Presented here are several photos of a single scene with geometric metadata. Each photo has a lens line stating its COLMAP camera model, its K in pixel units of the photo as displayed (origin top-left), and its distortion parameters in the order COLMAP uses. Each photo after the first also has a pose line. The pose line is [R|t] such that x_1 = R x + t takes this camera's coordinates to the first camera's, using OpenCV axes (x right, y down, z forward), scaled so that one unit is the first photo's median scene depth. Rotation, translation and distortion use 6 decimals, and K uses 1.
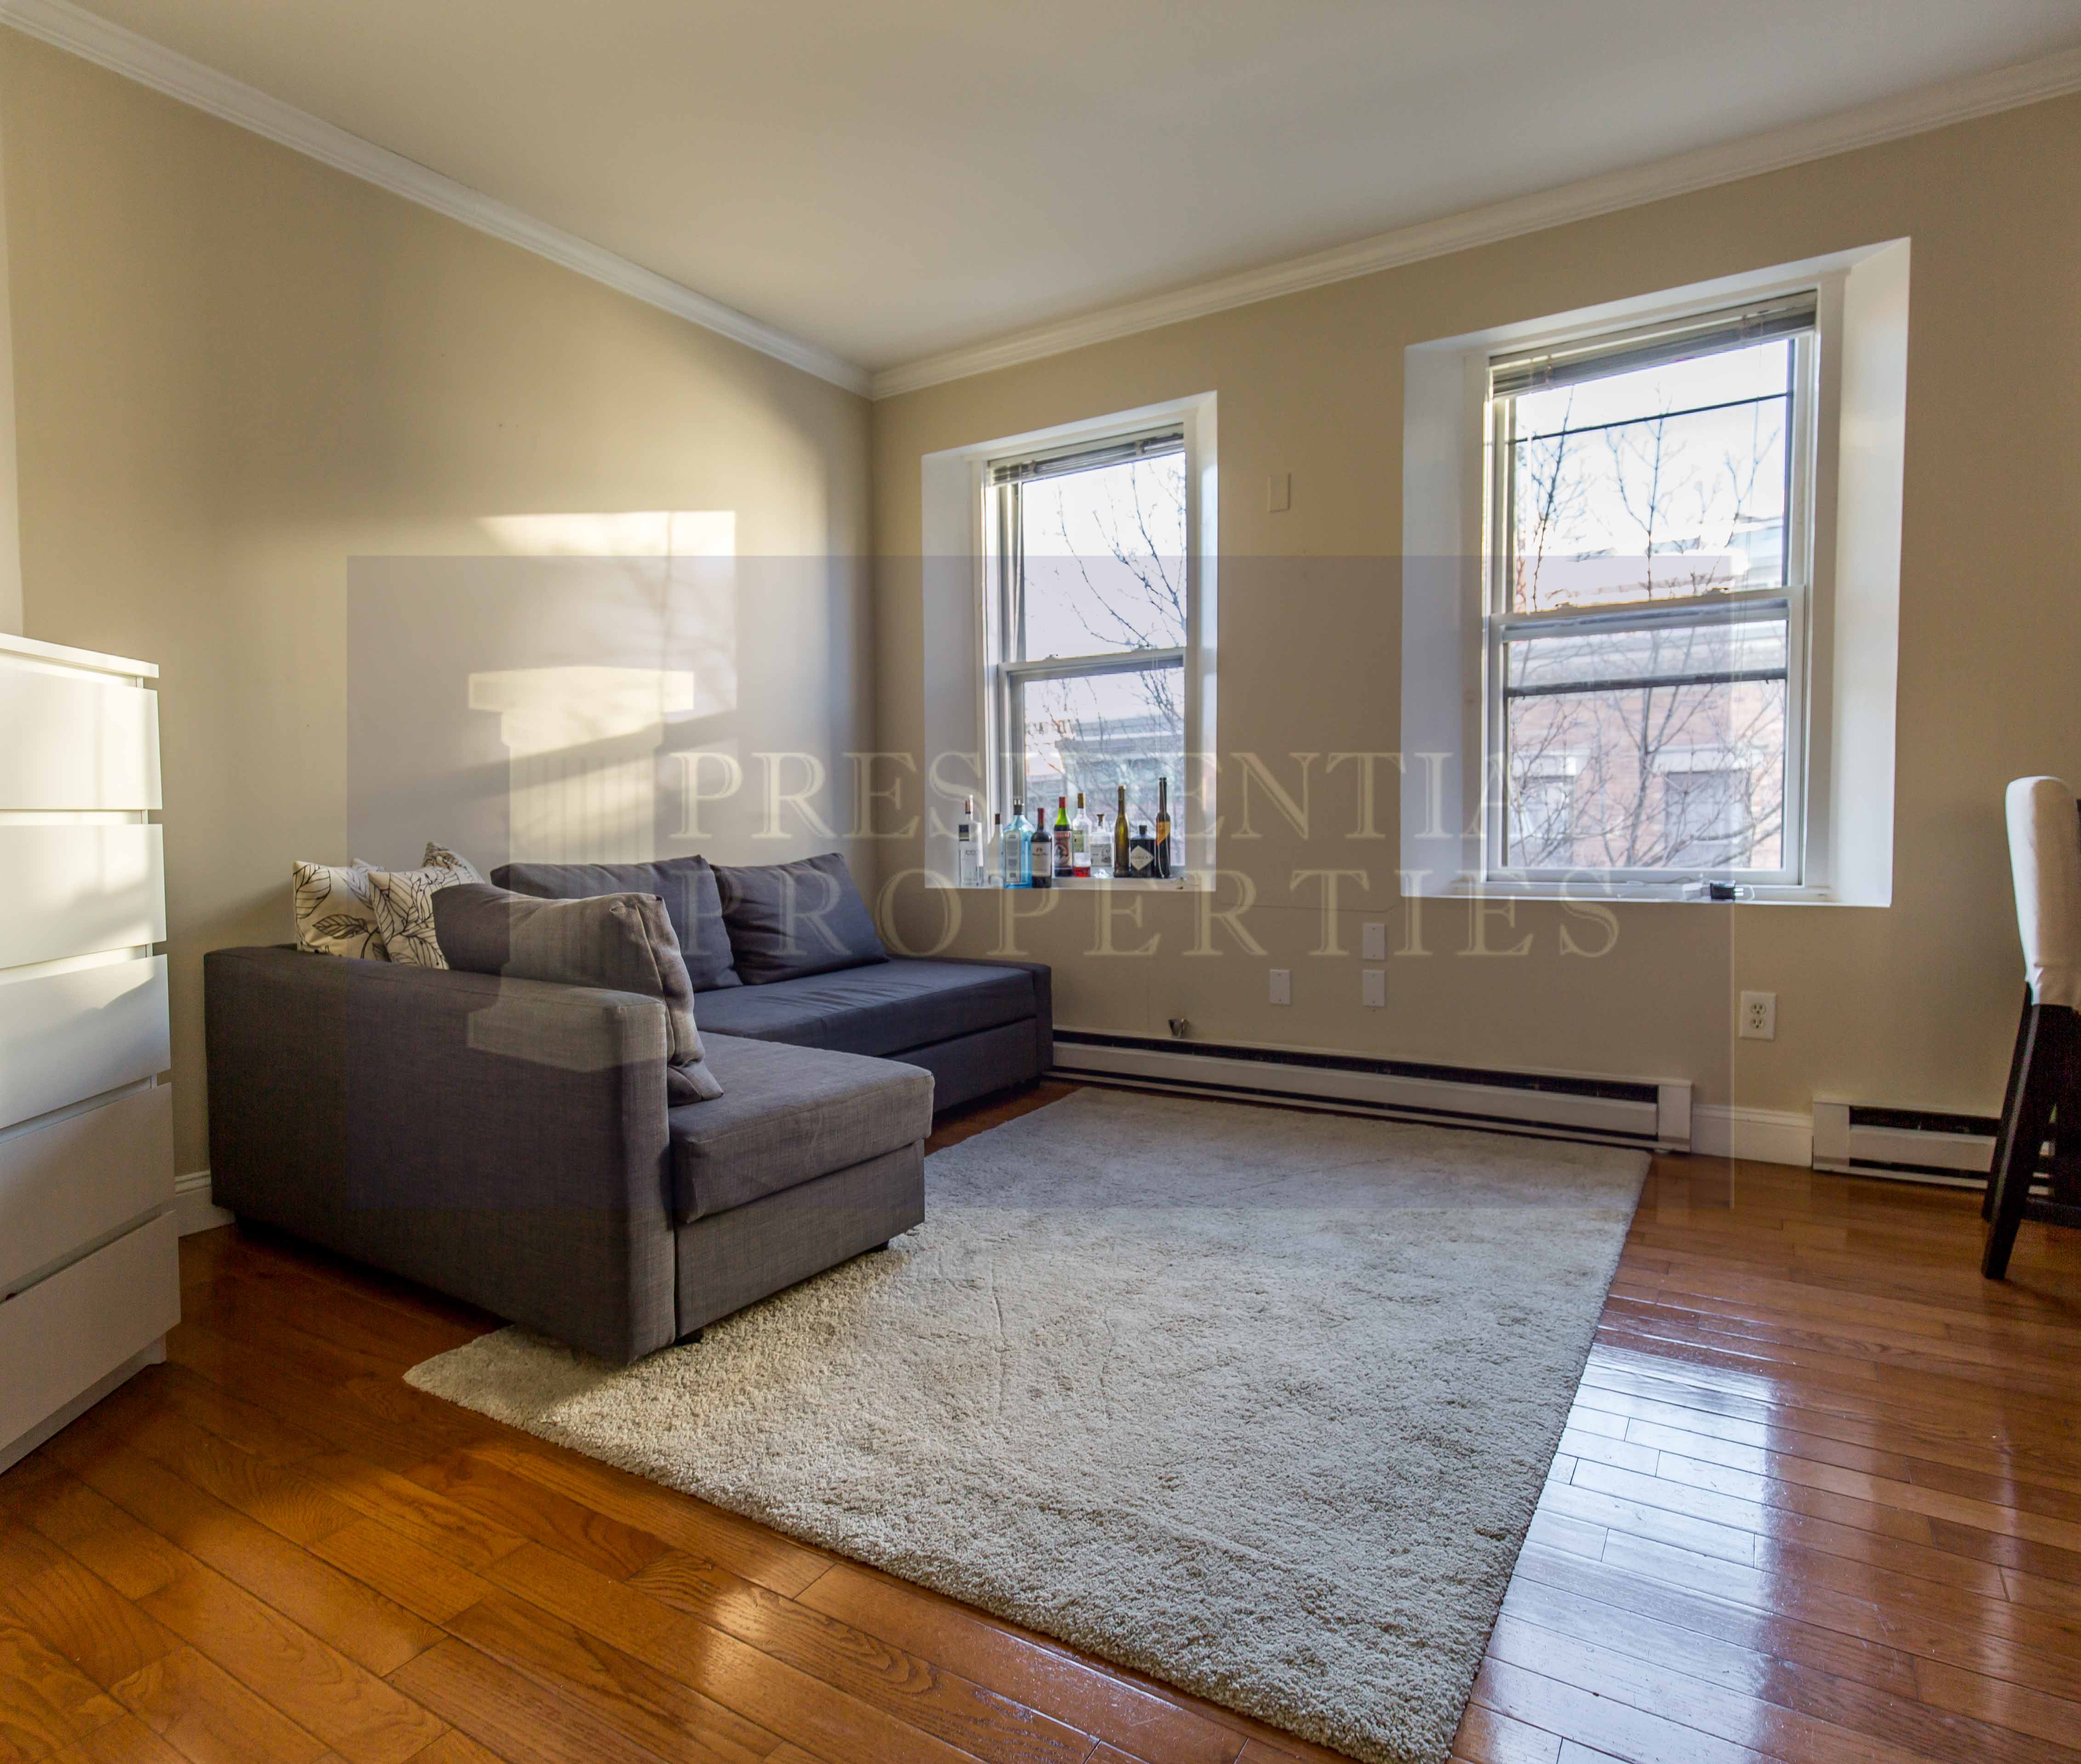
lens RADIAL K [[1174.7, 0, 1031.9], [0, 1174.7, 883.2], [0, 0, 1]] dist [0.003145, 0.002023]
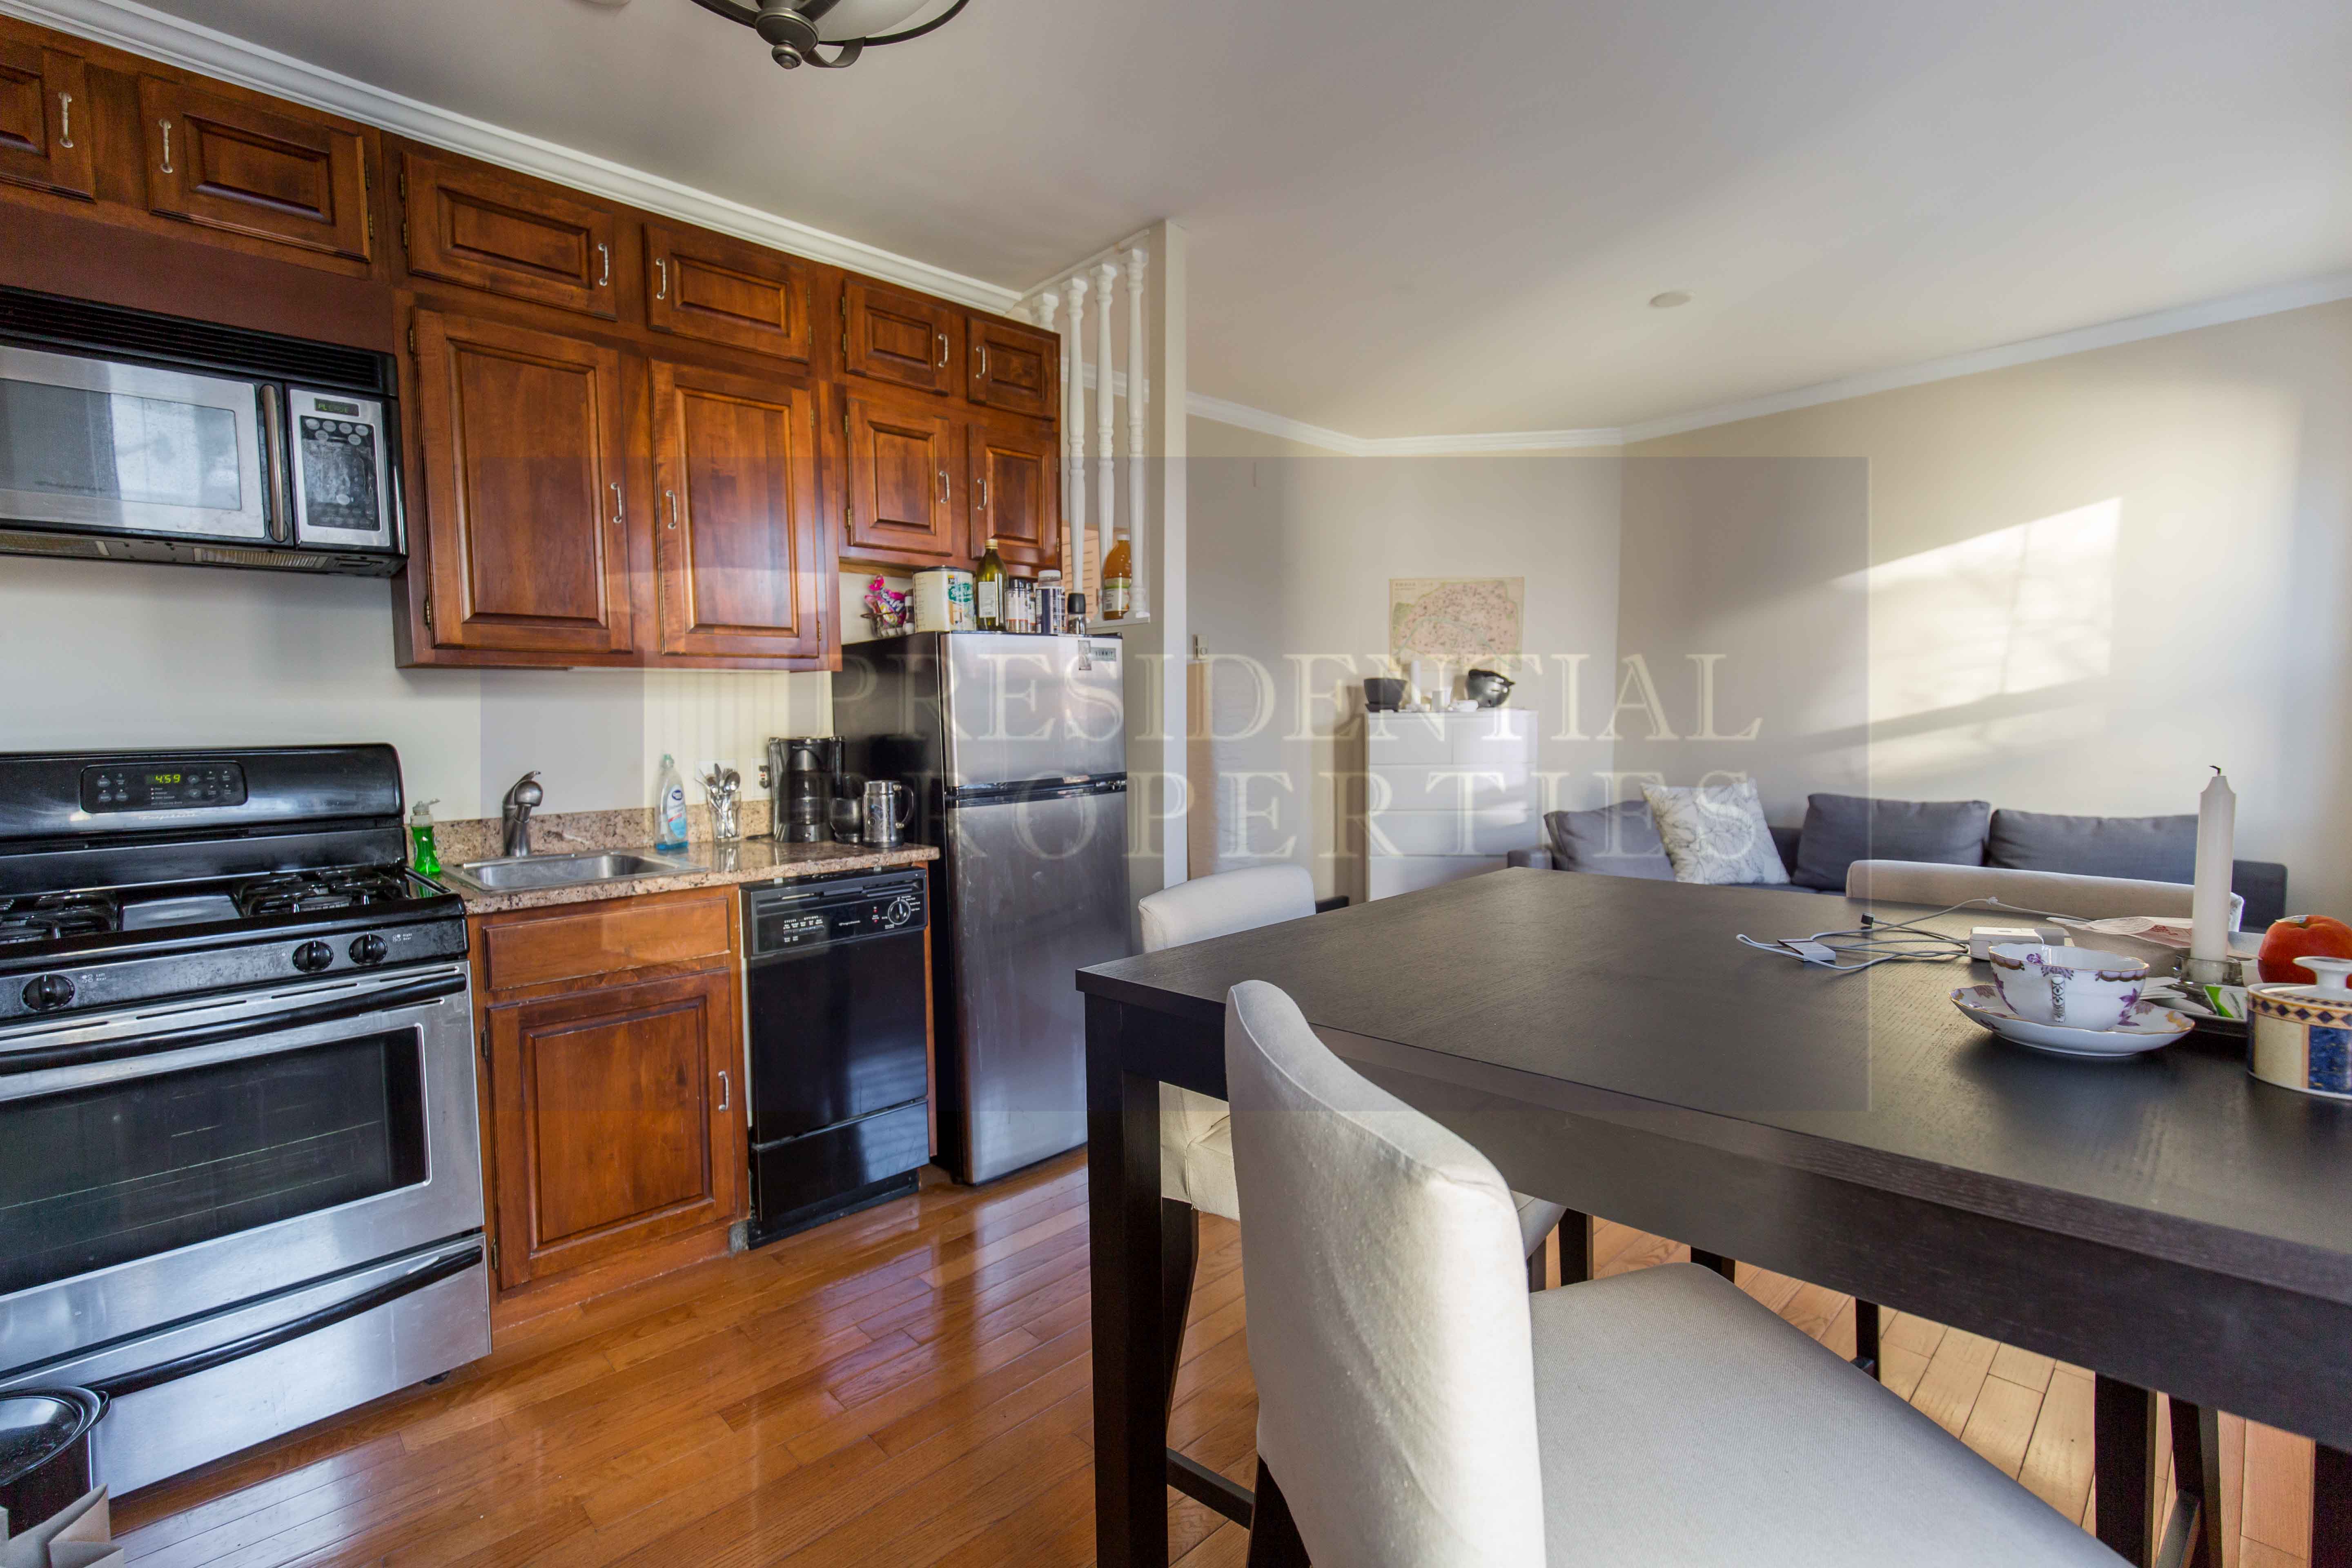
lens RADIAL K [[1083.6, 0, 1178.1], [0, 1083.6, 775.1], [0, 0, 1]] dist [0.001586, 0.000061]
pose [[-0.240207, 0.084631, -0.967025, 1.065227], [-0.032225, 0.994948, 0.095080, -0.134692], [0.970187, 0.054001, -0.236266, 0.428607]]
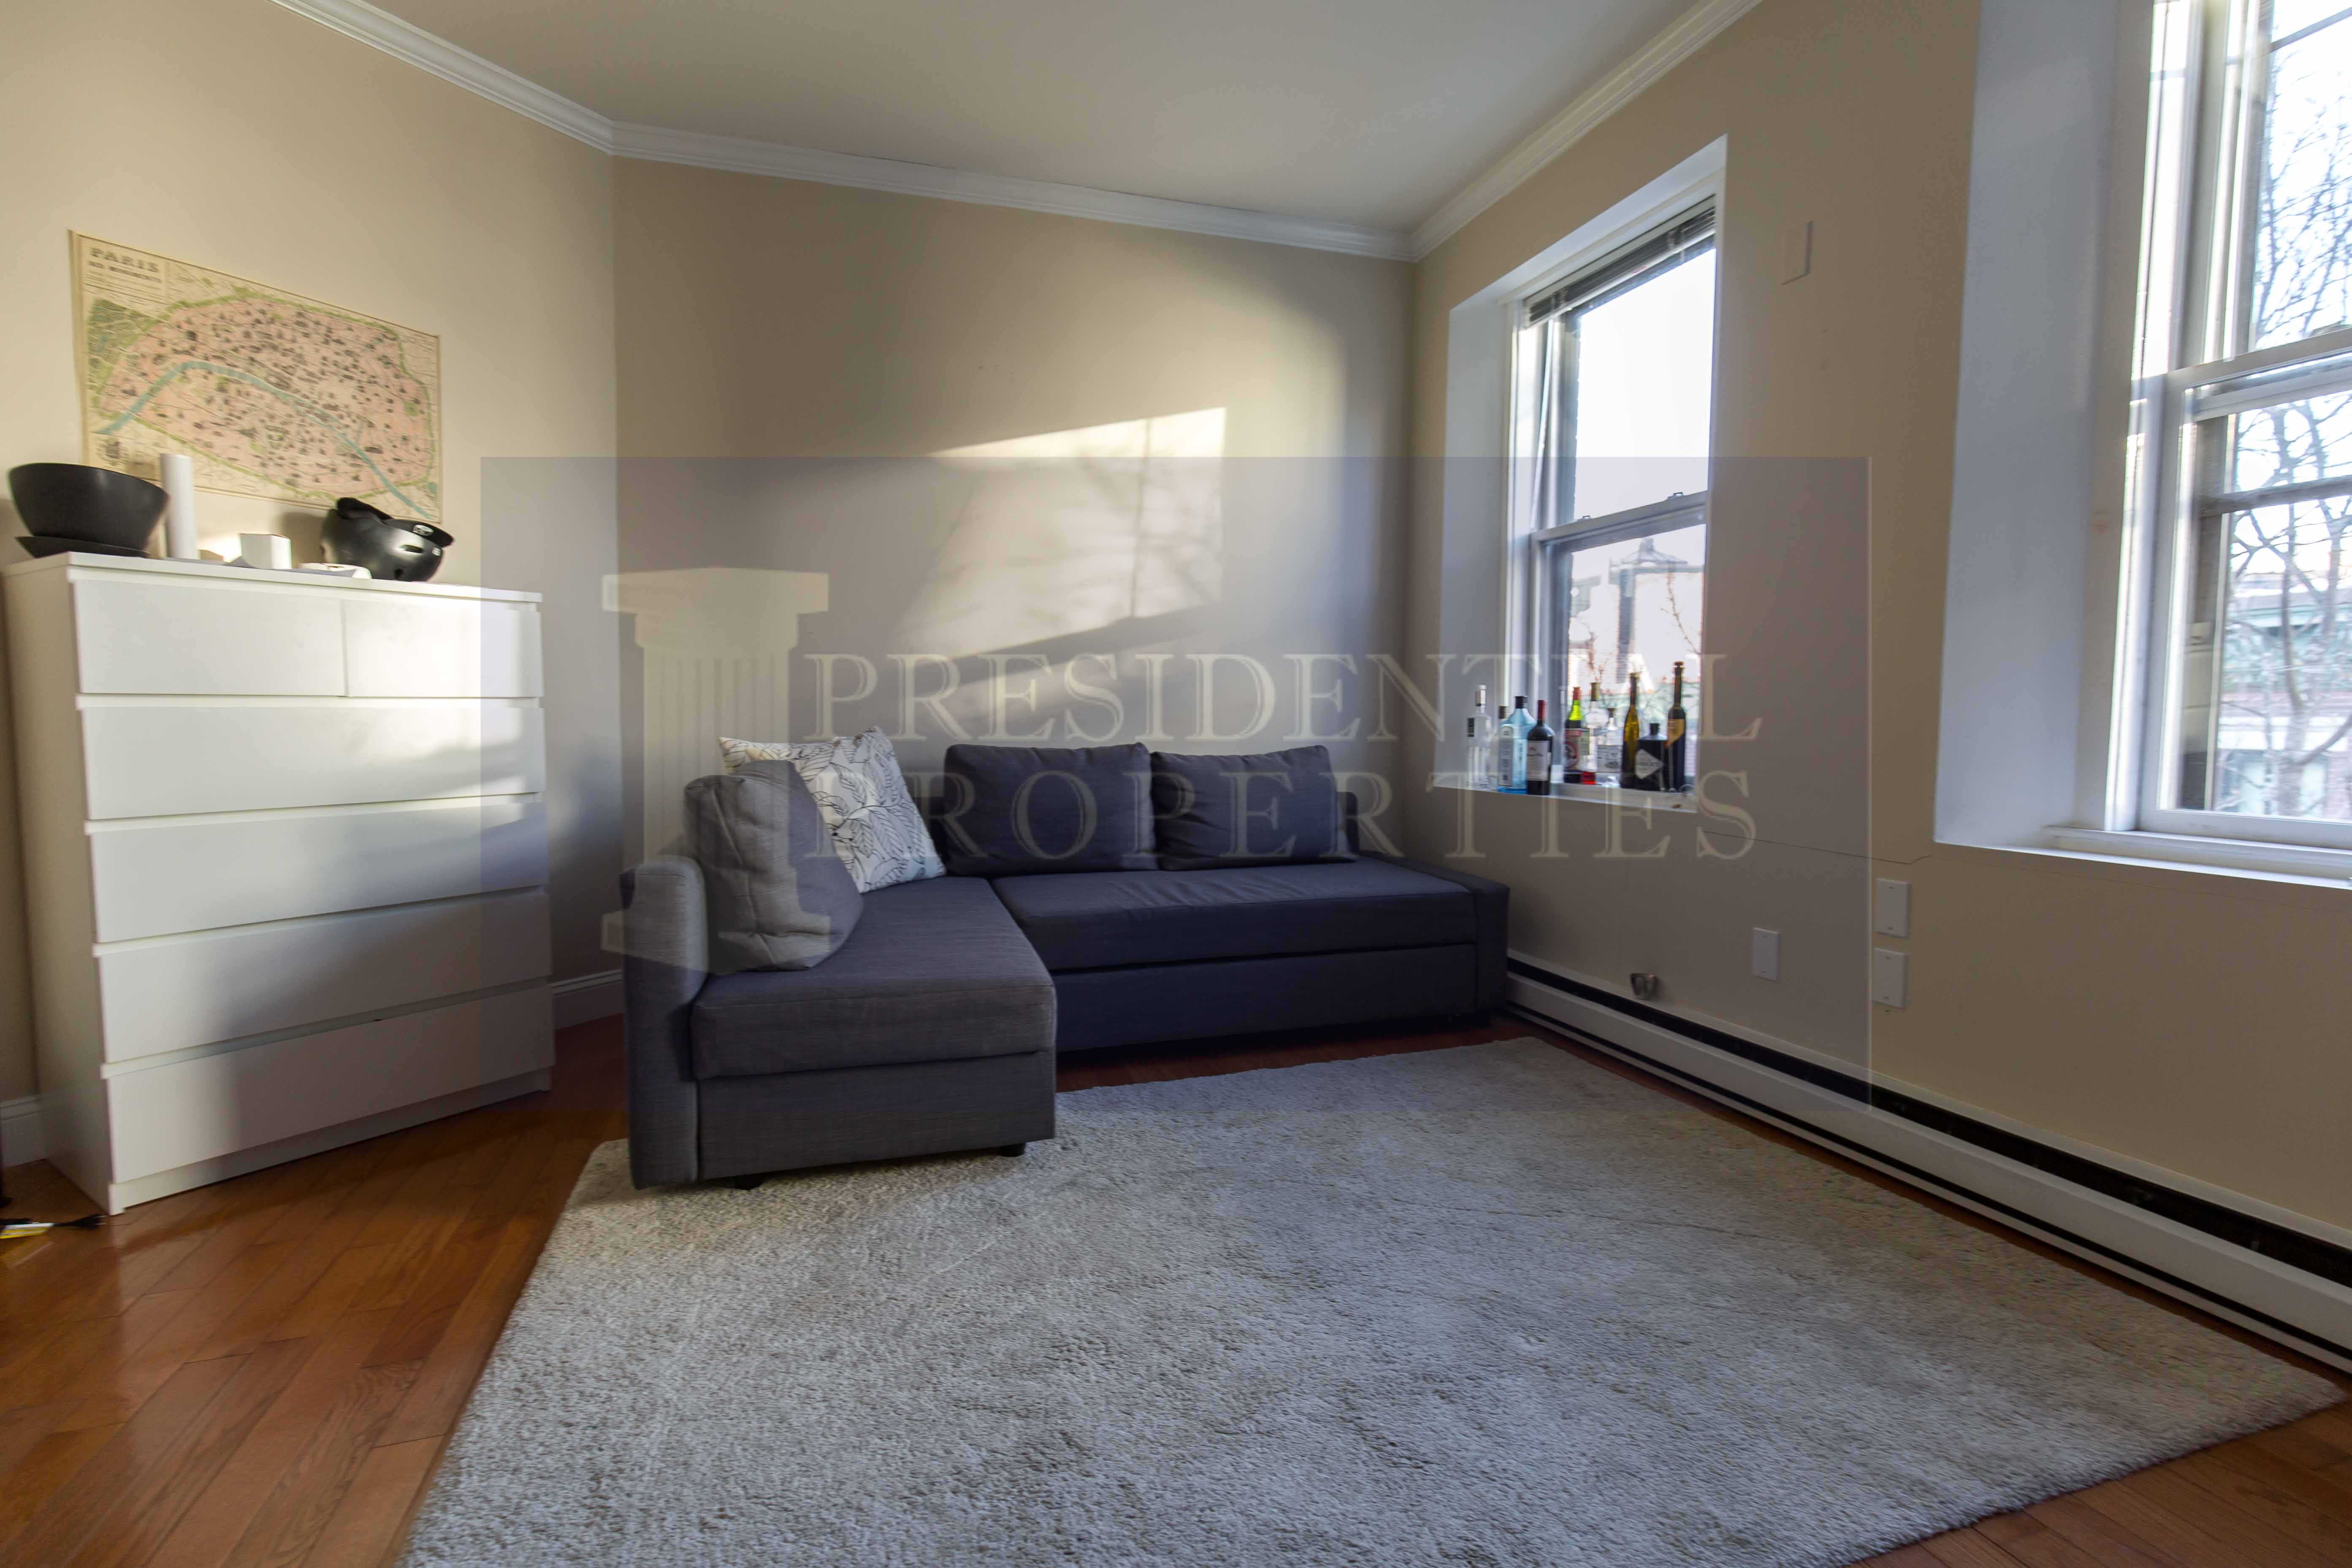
lens RADIAL K [[1083.6, 0, 1183.7], [0, 1083.6, 782.6], [0, 0, 1]] dist [0.001586, 0.000061]
pose [[0.768944, 0.057915, -0.636687, 0.370338], [-0.046544, 0.998317, 0.034598, -0.023019], [0.637619, 0.003030, 0.770346, 0.276418]]
